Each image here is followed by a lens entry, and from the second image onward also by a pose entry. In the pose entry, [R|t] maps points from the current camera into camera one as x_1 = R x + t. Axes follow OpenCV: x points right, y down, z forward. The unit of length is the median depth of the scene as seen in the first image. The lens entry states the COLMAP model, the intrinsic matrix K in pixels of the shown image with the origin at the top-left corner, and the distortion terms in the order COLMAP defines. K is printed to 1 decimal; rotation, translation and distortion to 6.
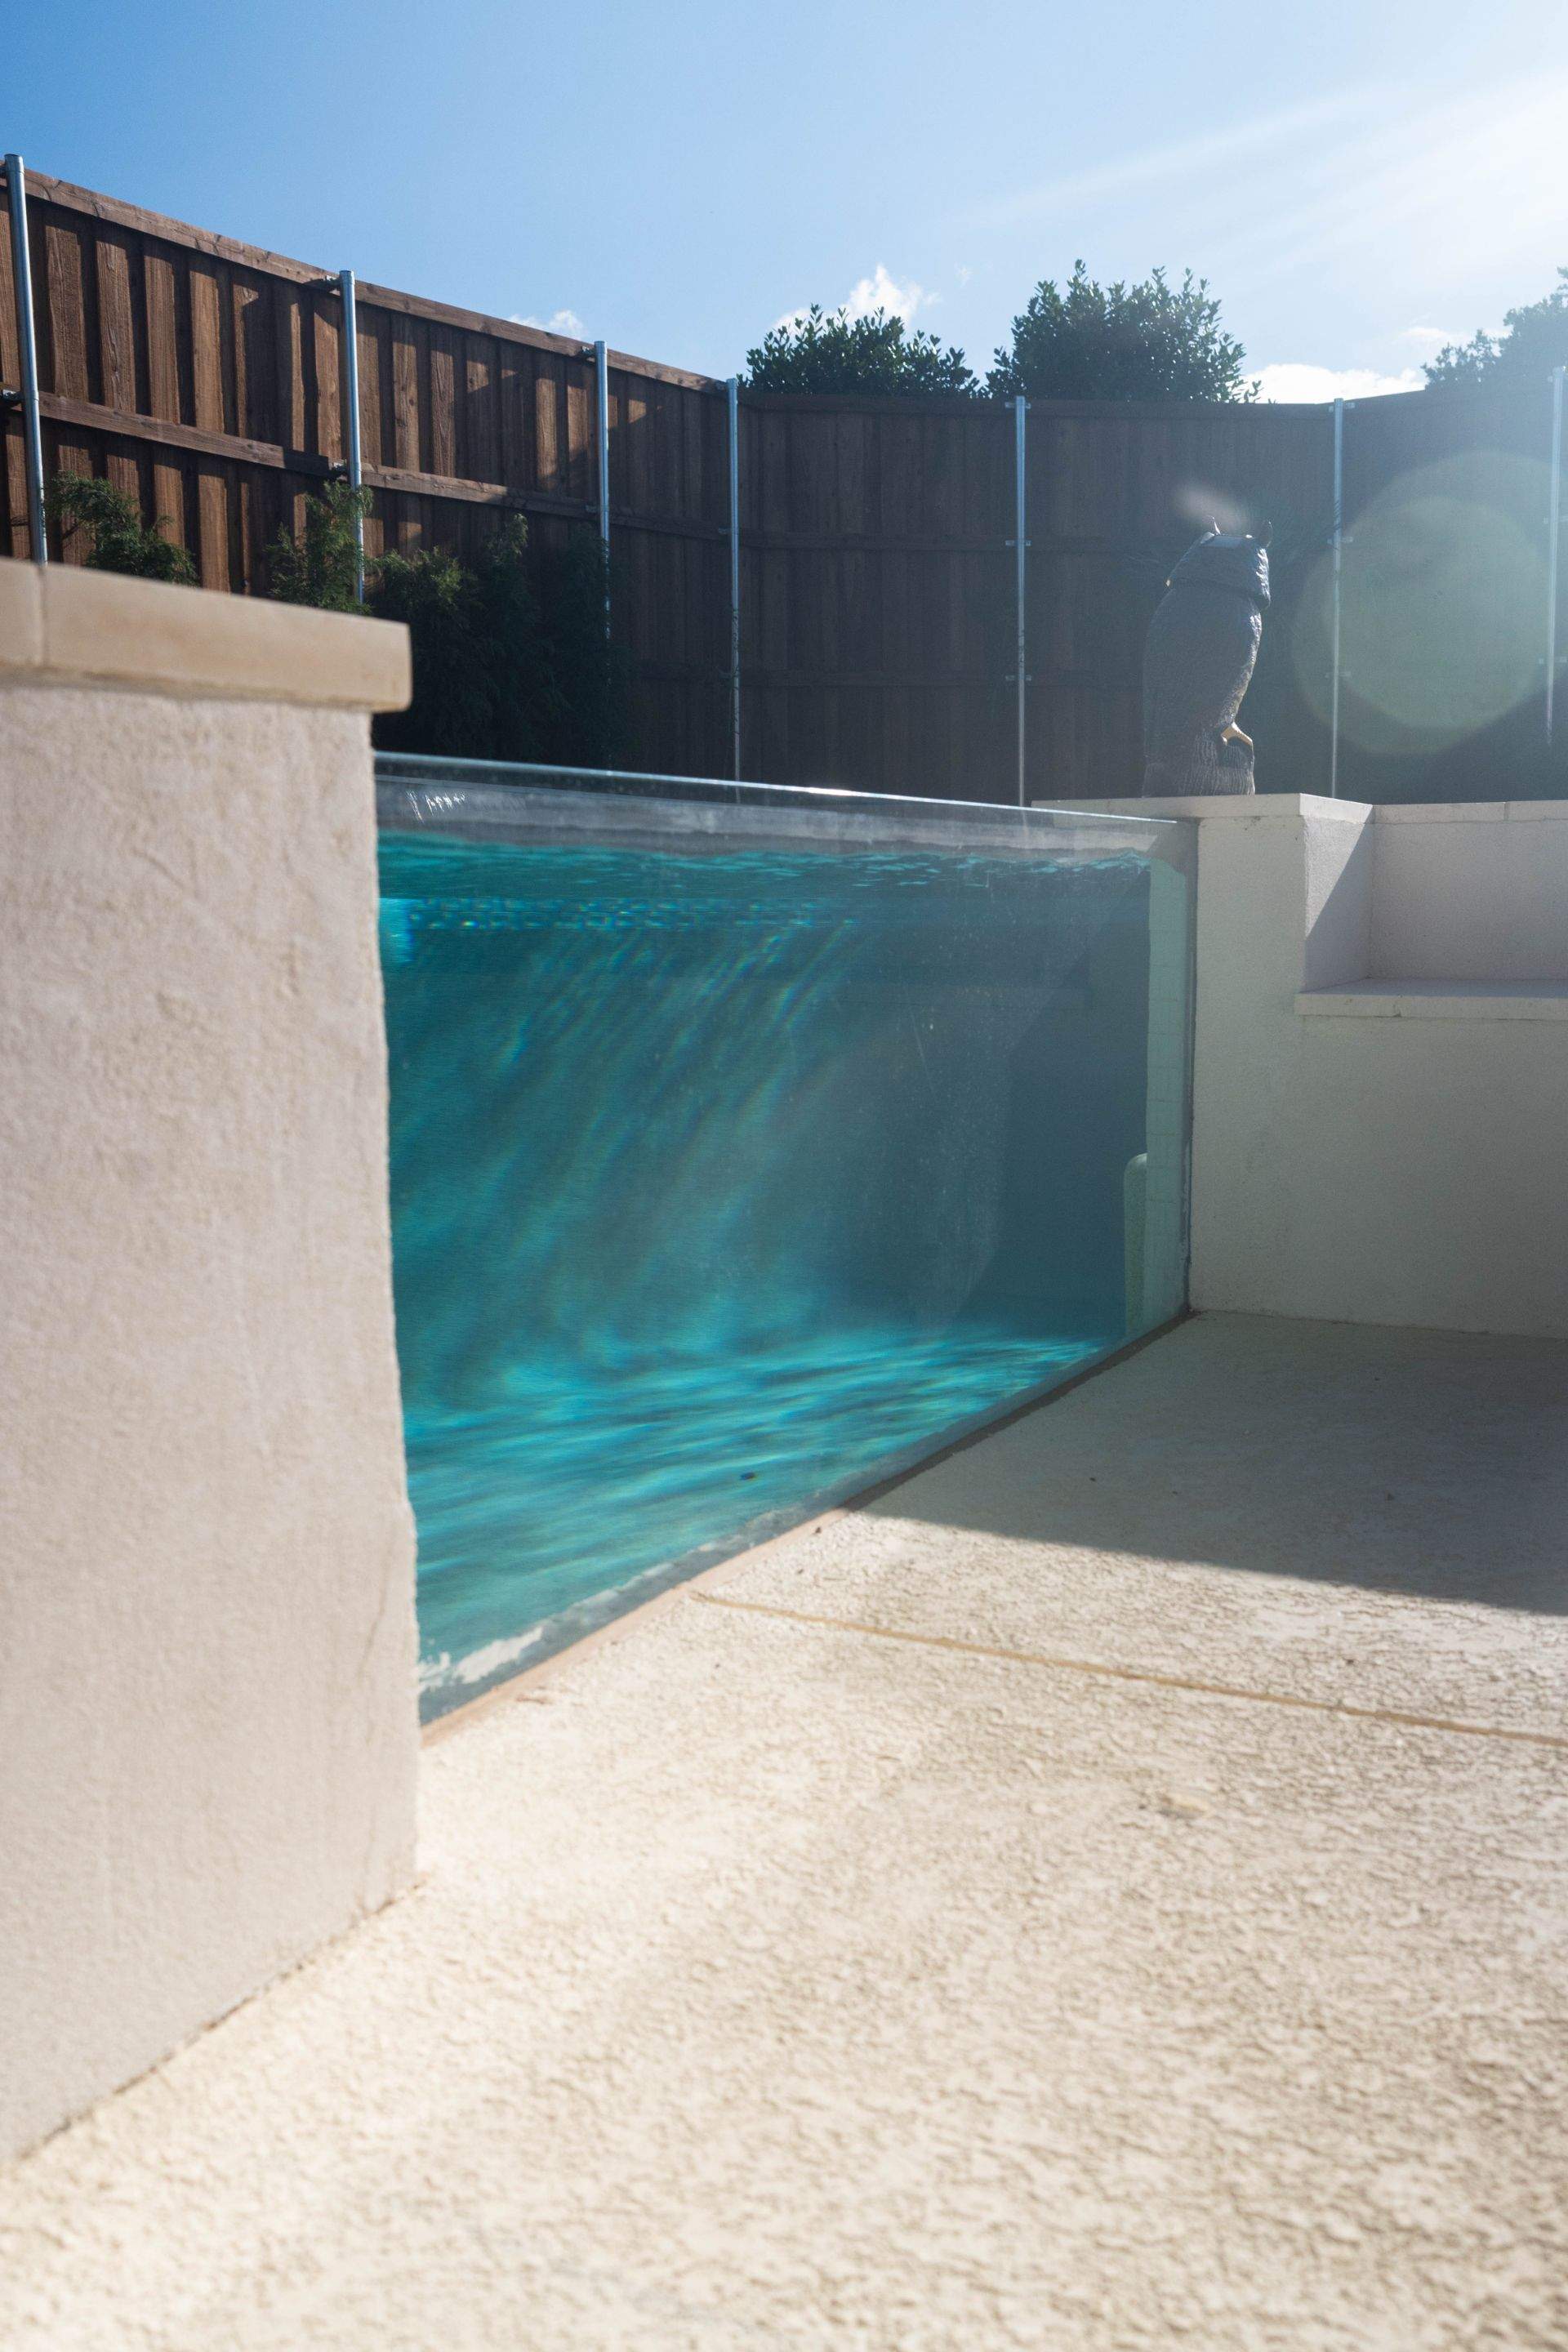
lens RADIAL K [[2237.7, 0, 790.9], [0, 2237.7, 1172.2], [0, 0, 1]] dist [-0.052540, 0.152781]
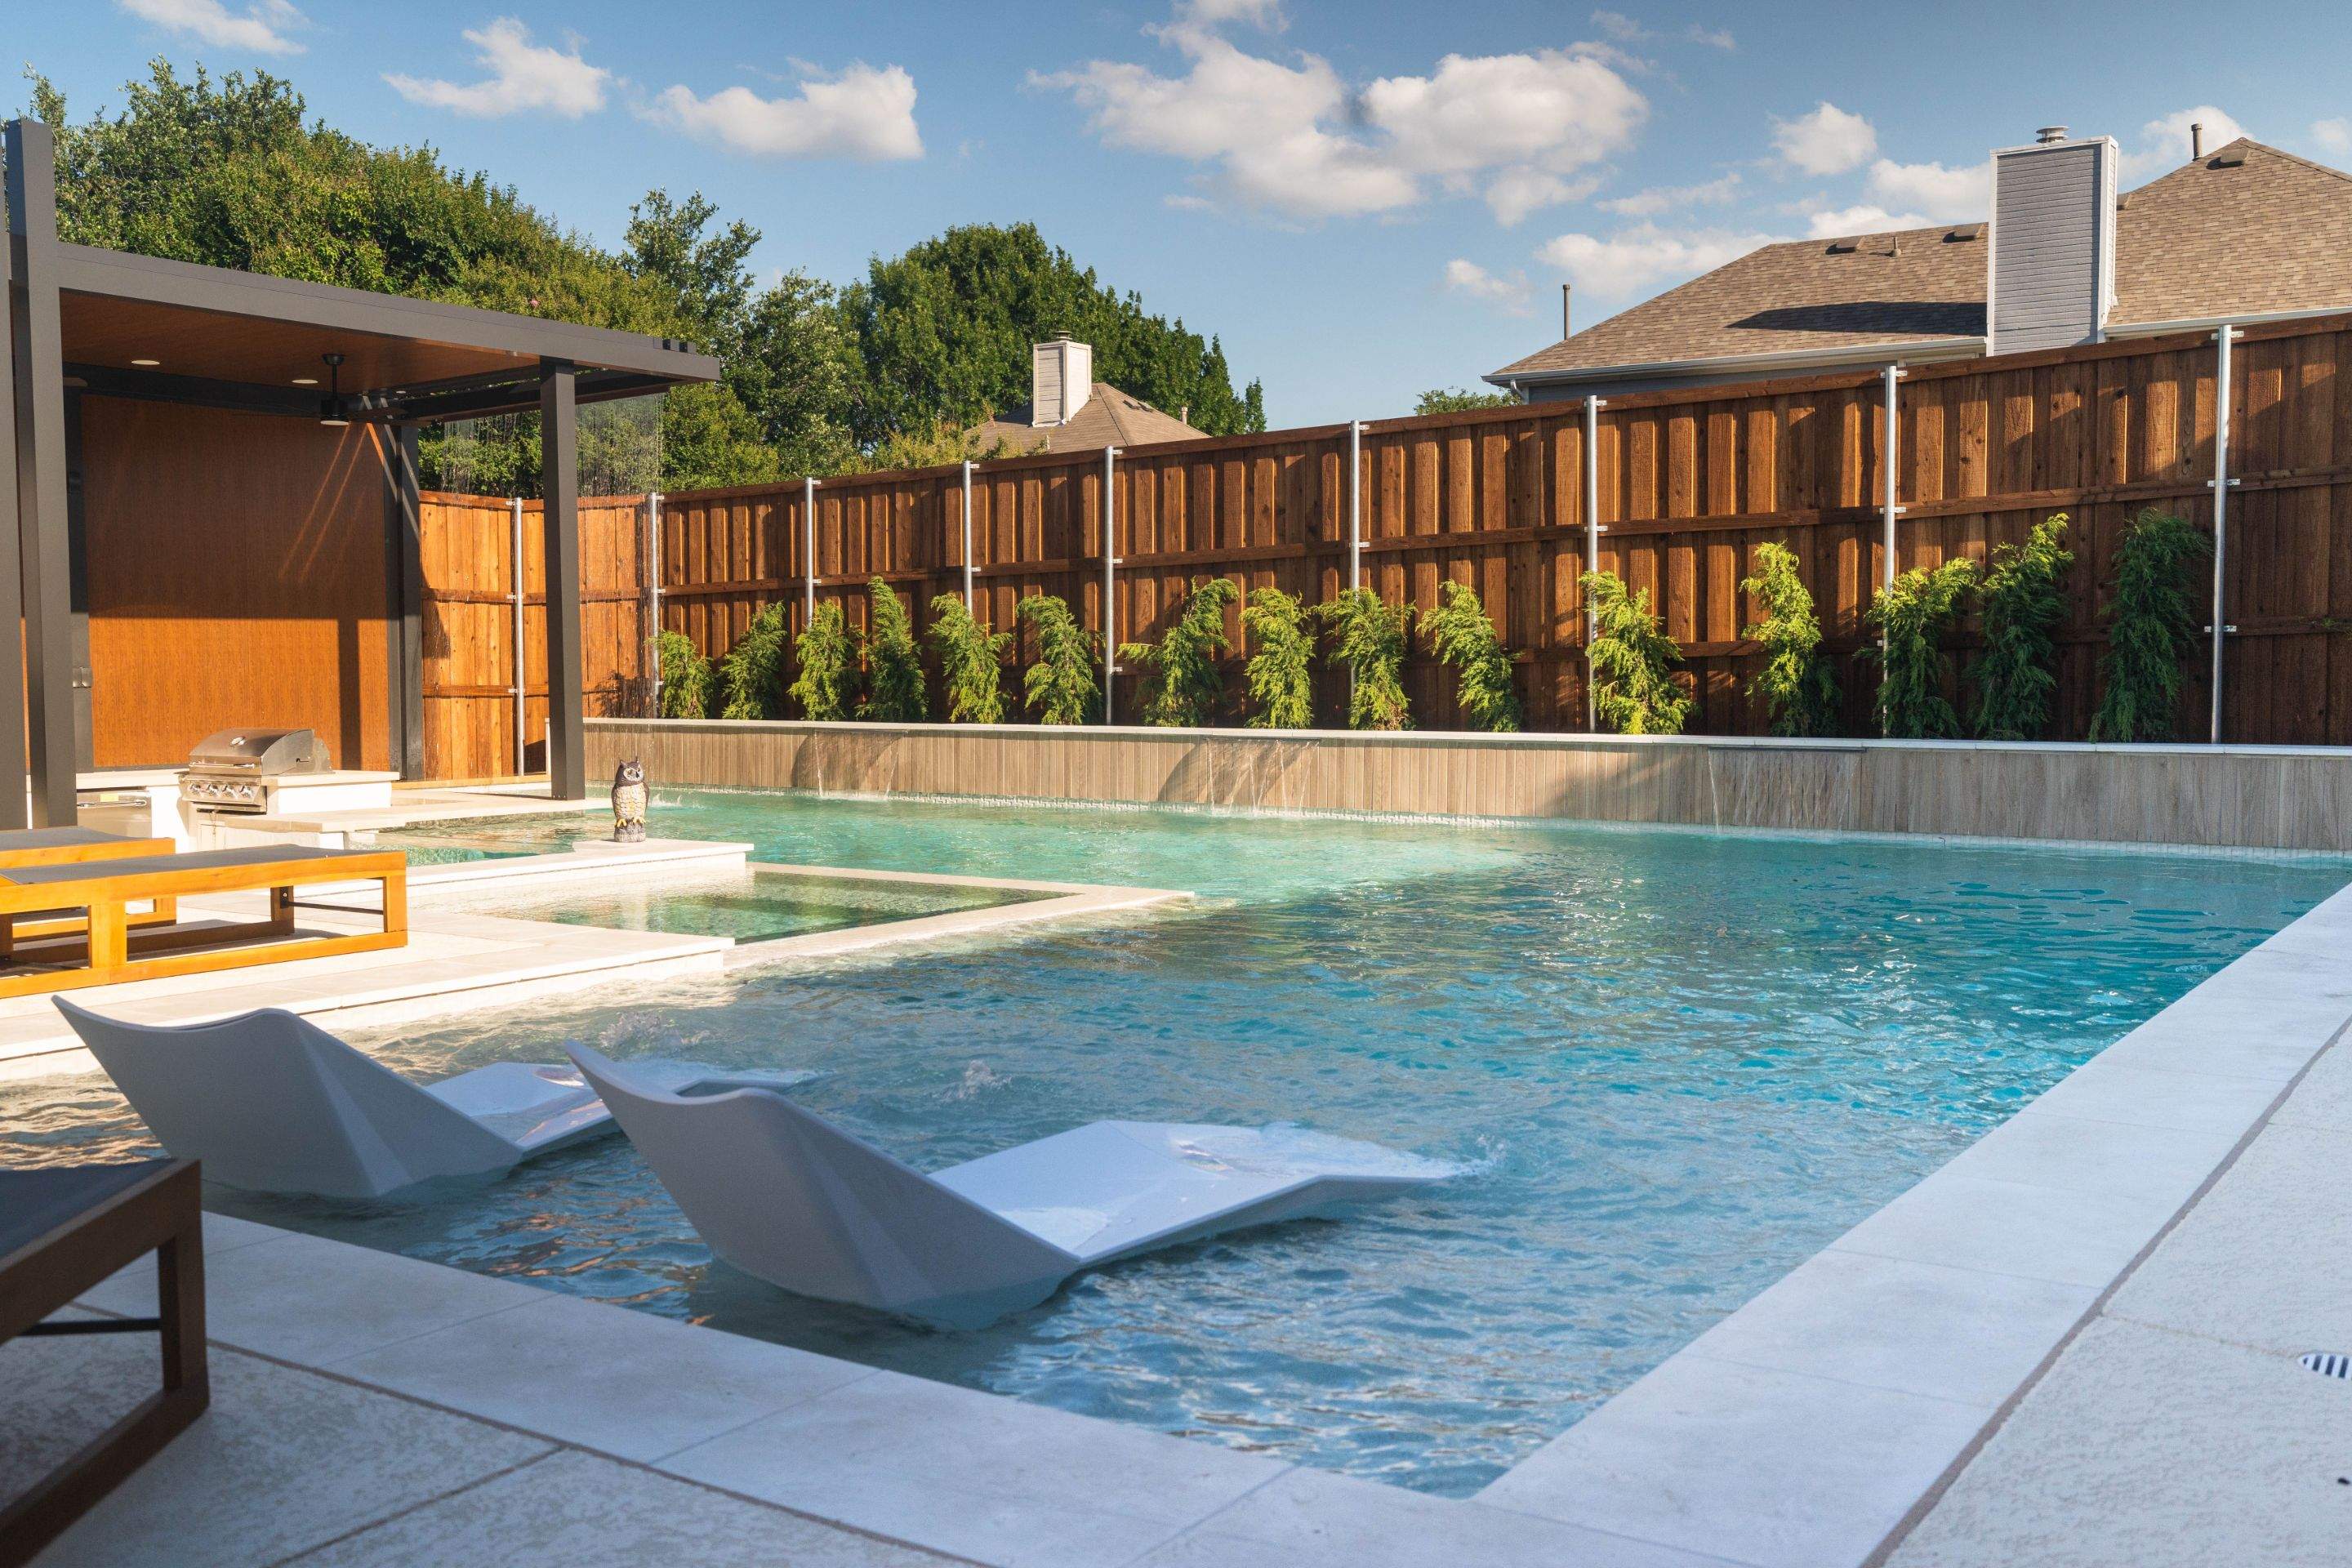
lens RADIAL K [[2227.6, 0, 1170.8], [0, 2227.6, 764.4], [0, 0, 1]] dist [-0.057818, 0.143931]
pose [[-0.110283, 0.055145, -0.992369, 1.183705], [-0.117194, 0.990773, 0.068080, -0.210830], [0.986967, 0.123808, -0.102803, 0.747769]]
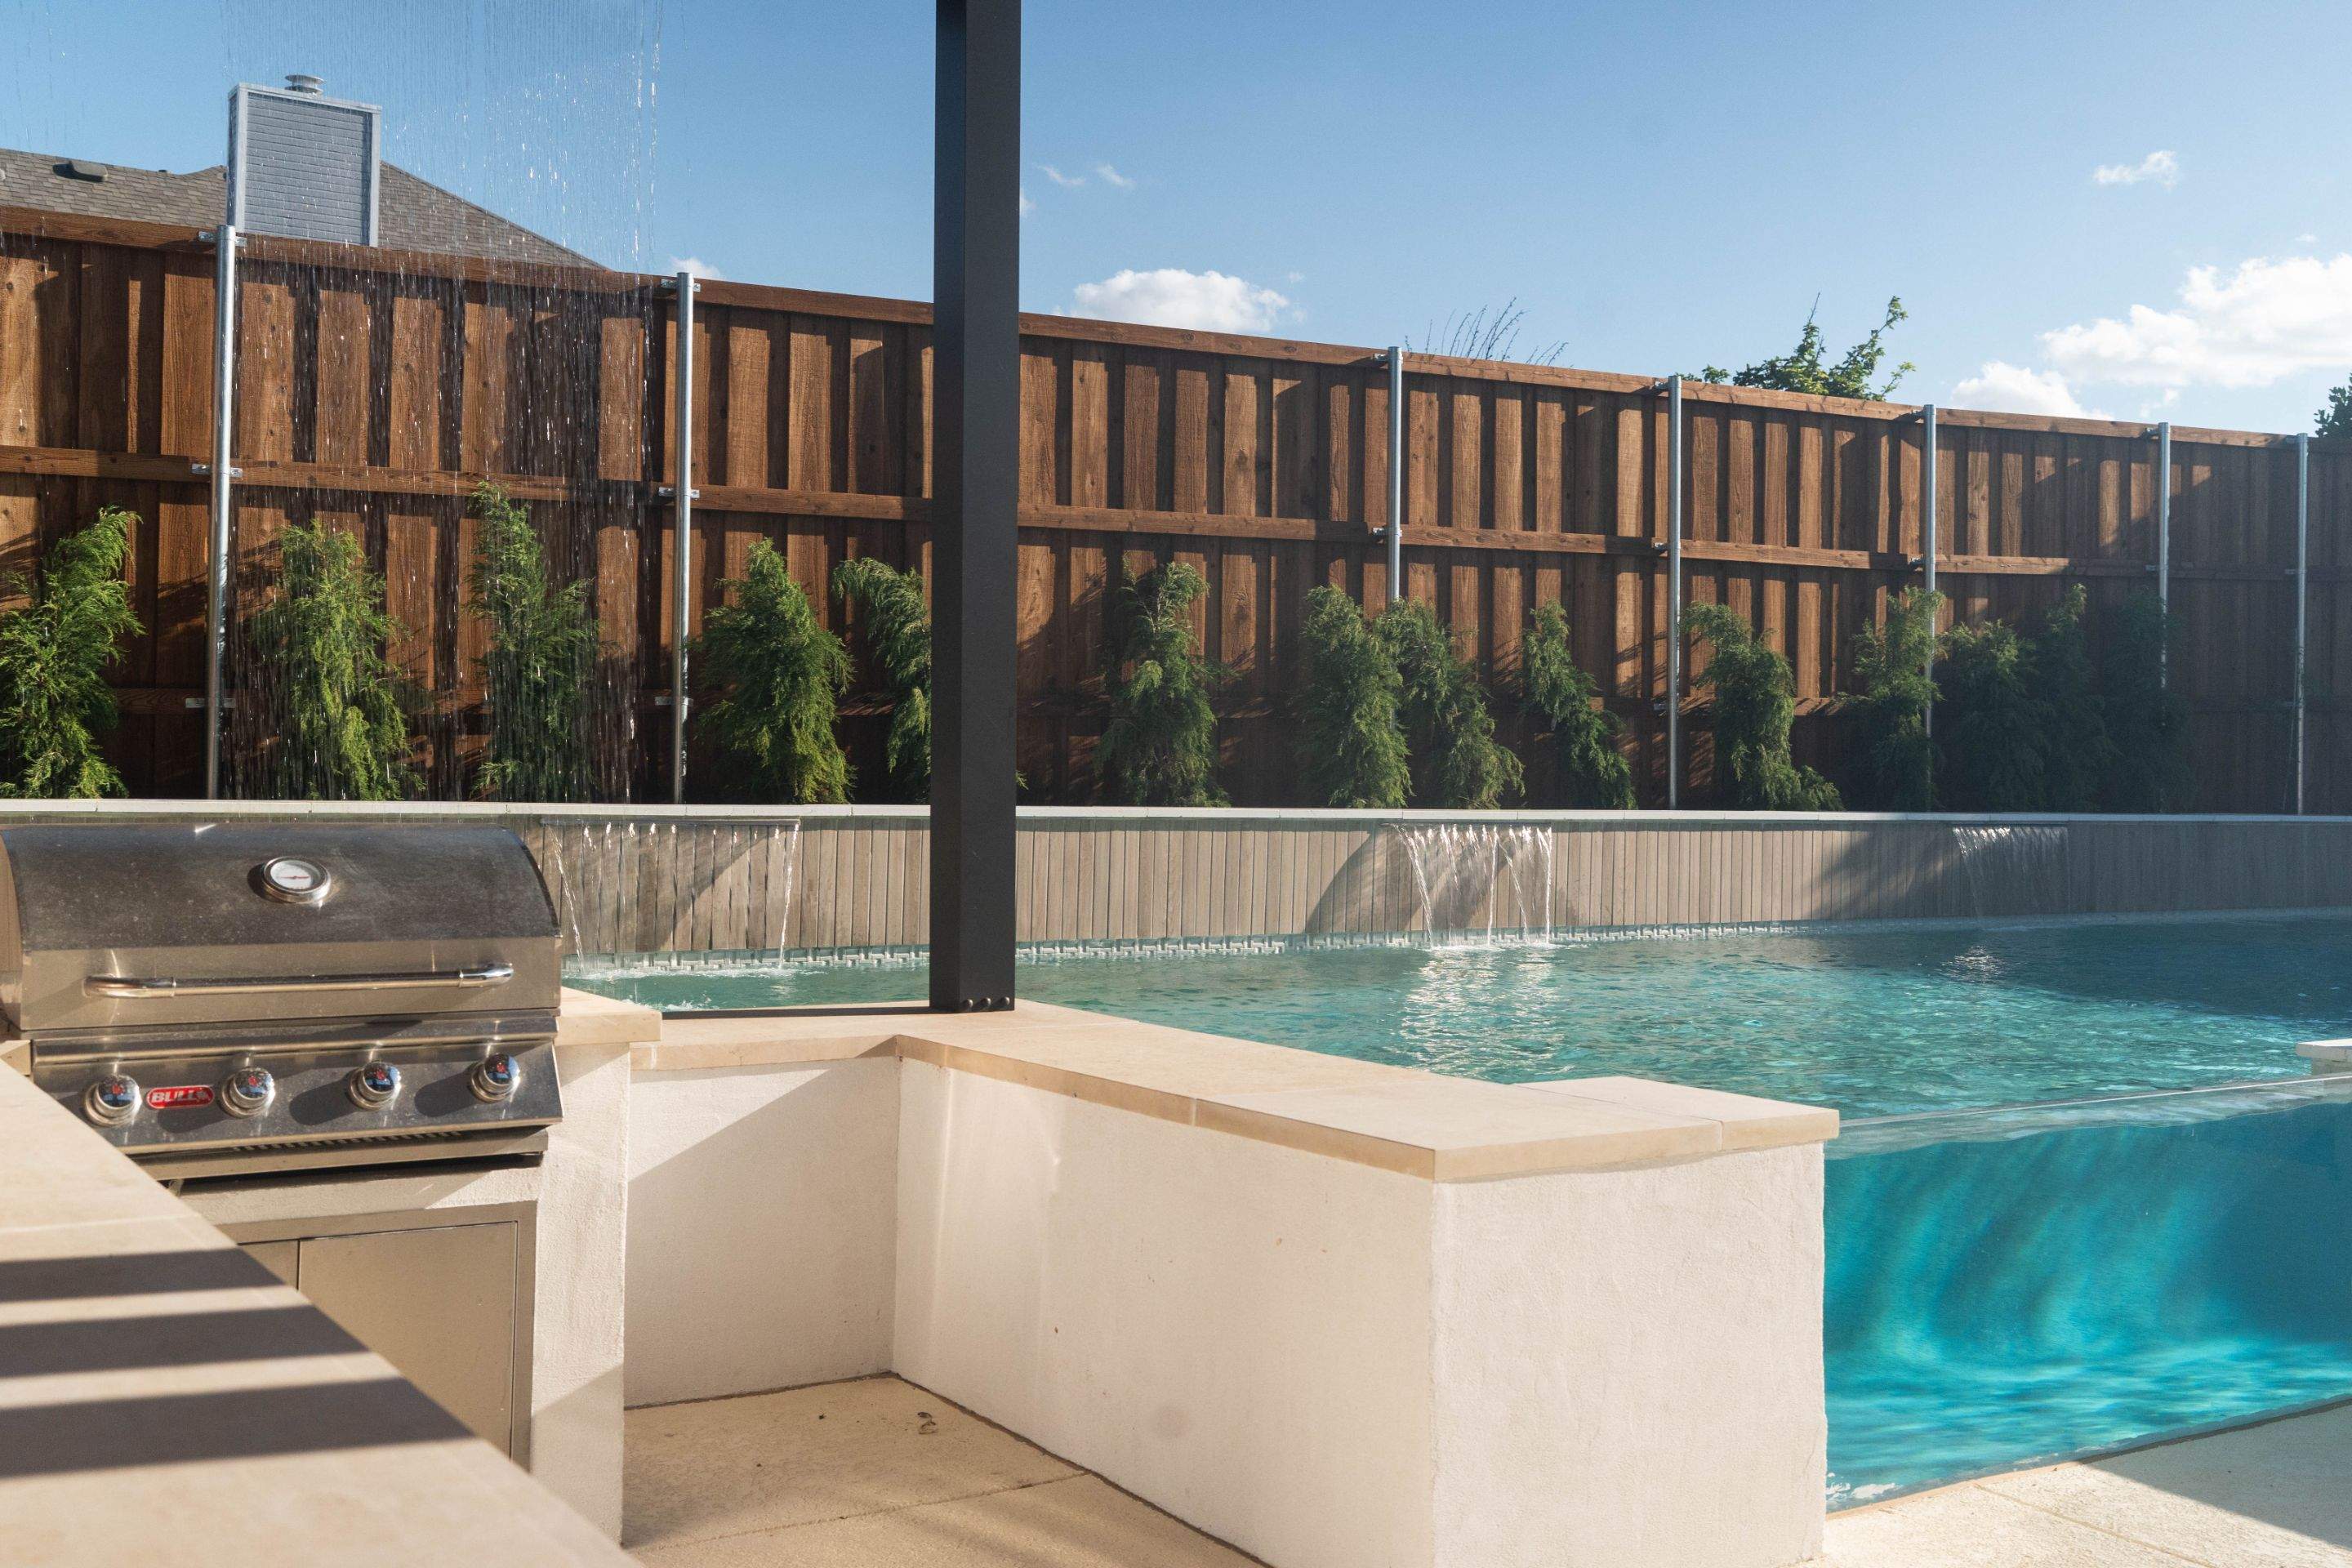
lens RADIAL K [[2417.3, 0, 1173.3], [0, 2417.3, 714.7], [0, 0, 1]] dist [-0.056495, 0.161962]
pose [[0.873179, 0.013709, -0.487207, 0.082542], [-0.084932, 0.988591, -0.124399, -0.039732], [0.479943, 0.150002, 0.864381, -0.308211]]
